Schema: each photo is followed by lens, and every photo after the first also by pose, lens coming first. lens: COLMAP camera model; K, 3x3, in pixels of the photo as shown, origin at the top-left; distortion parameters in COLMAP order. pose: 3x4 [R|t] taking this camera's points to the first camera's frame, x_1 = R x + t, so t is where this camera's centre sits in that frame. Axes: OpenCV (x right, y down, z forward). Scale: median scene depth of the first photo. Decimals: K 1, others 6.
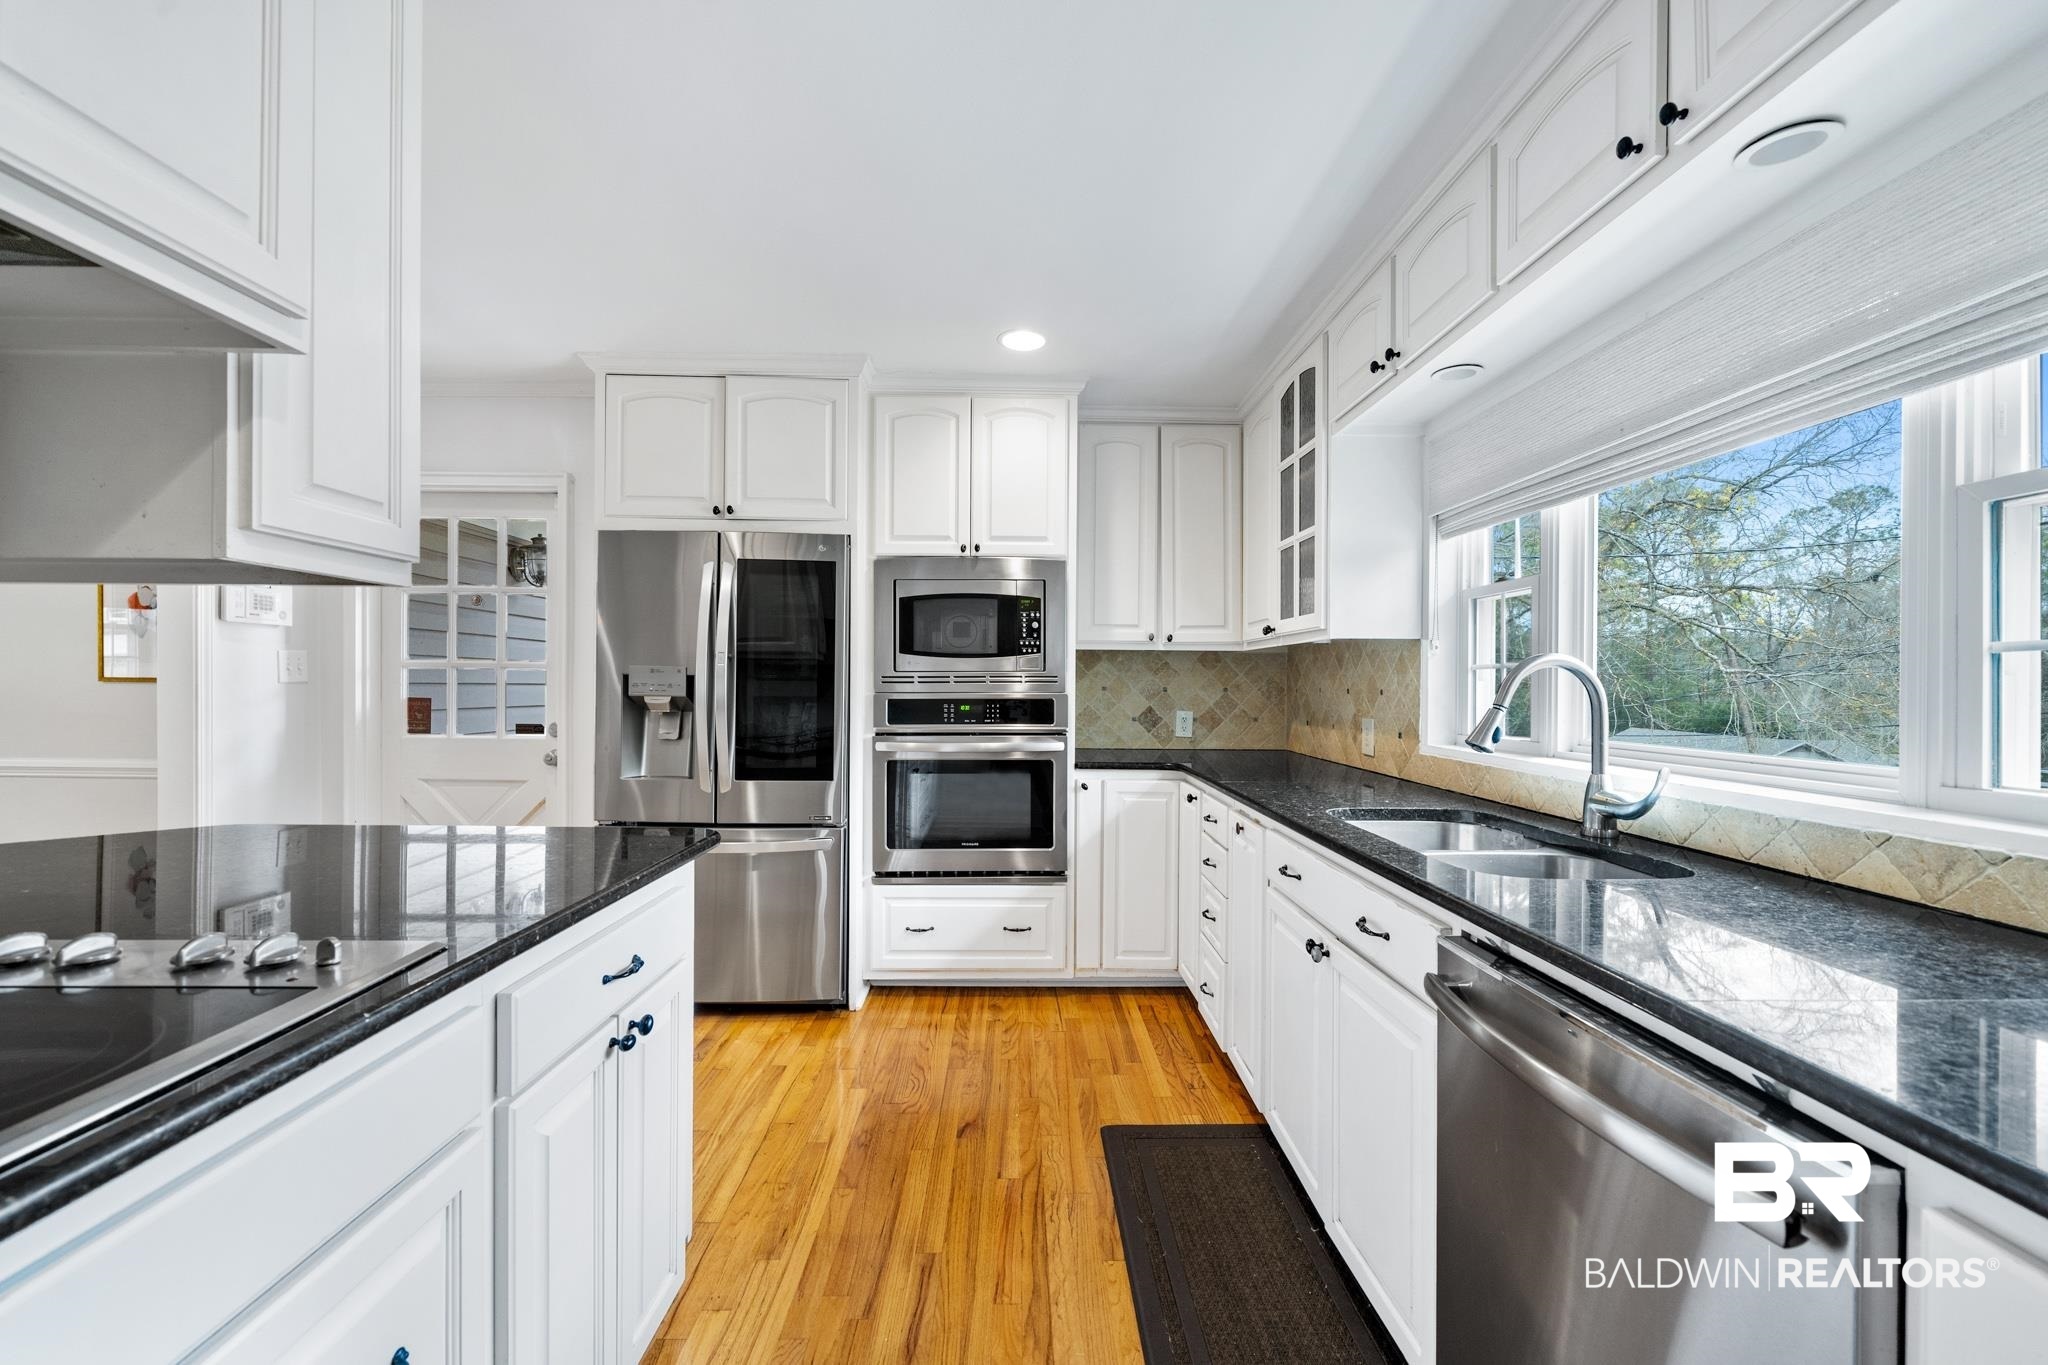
lens RADIAL K [[813.5, 0, 1021.7], [0, 813.5, 688.4], [0, 0, 1]] dist [0.001034, 0.000023]
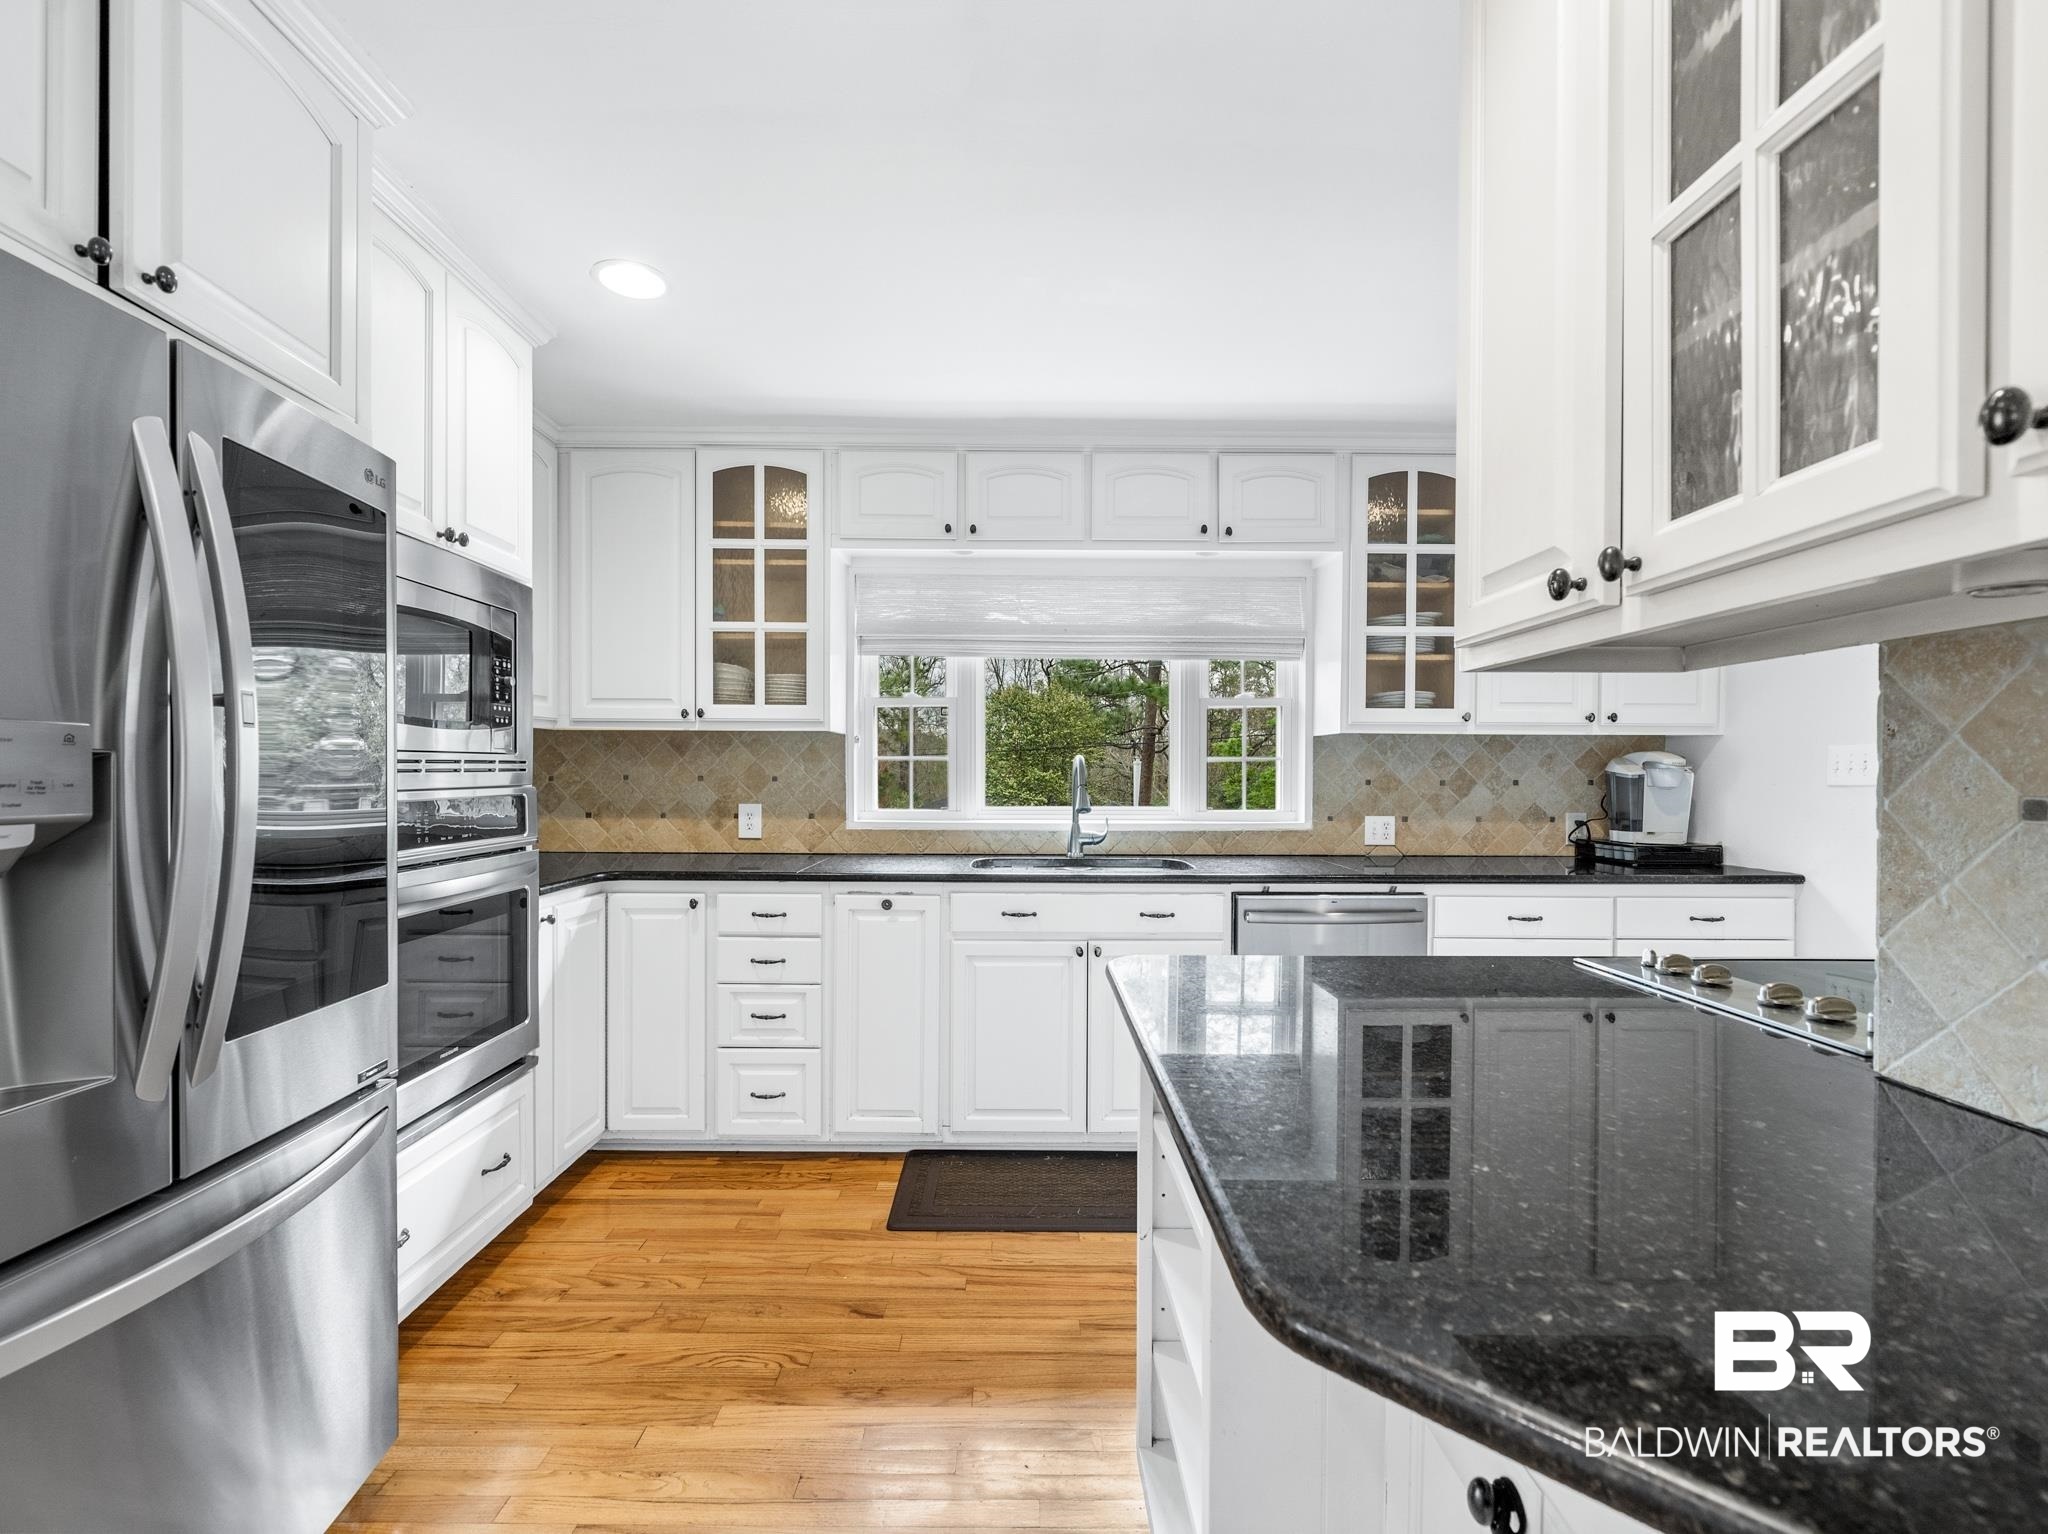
lens RADIAL K [[922.0, 0, 1020.6], [0, 922.0, 777.0], [0, 0, 1]] dist [0.004730, 0.000859]
pose [[0.002818, -0.009889, 0.999947, -0.765801], [-0.000312, 0.999951, 0.009890, -0.009575], [-0.999996, -0.000340, 0.002815, 0.642043]]
